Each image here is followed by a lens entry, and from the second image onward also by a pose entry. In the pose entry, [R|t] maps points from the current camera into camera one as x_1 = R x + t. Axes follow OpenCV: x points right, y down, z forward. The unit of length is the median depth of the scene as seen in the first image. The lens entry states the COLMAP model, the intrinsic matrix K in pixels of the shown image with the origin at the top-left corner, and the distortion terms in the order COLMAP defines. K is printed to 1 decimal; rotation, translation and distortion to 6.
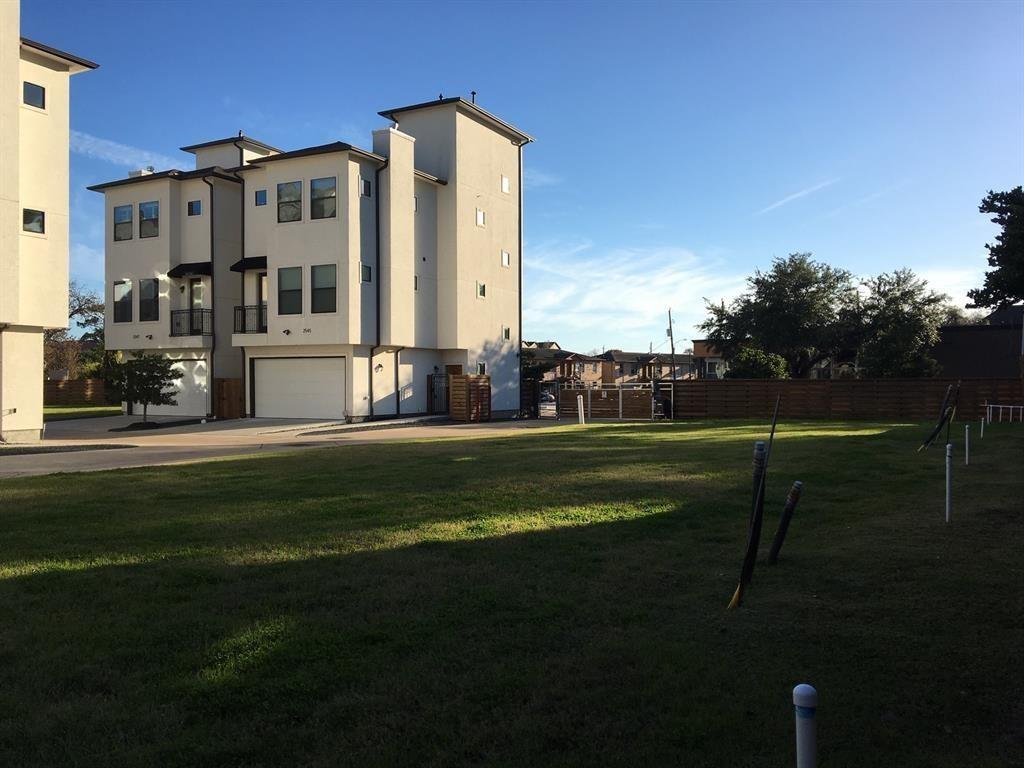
lens RADIAL K [[871.3, 0, 512.0], [0, 871.3, 384.0], [0, 0, 1]] dist [0.082066, -0.001927]
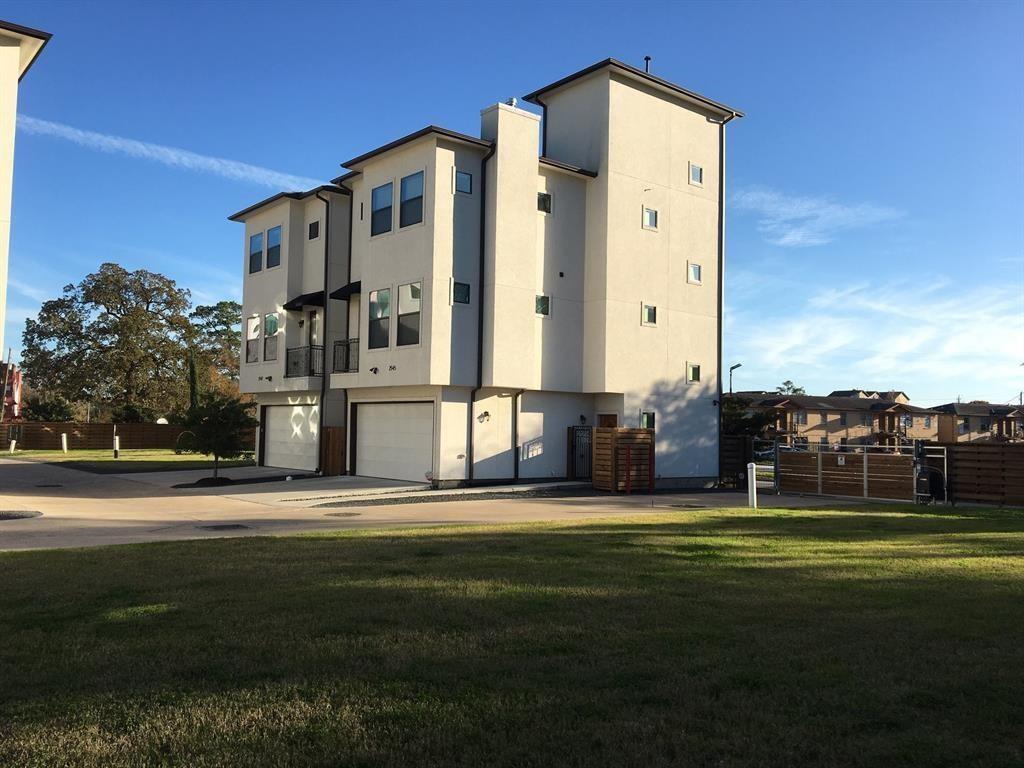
lens RADIAL K [[851.6, 0, 512.0], [0, 851.6, 384.0], [0, 0, 1]] dist [0.101524, -0.140816]
pose [[0.924521, -0.000542, -0.381130, 0.143907], [-0.021504, 0.998332, -0.053582, -0.007120], [0.380523, 0.057733, 0.922968, 0.304566]]
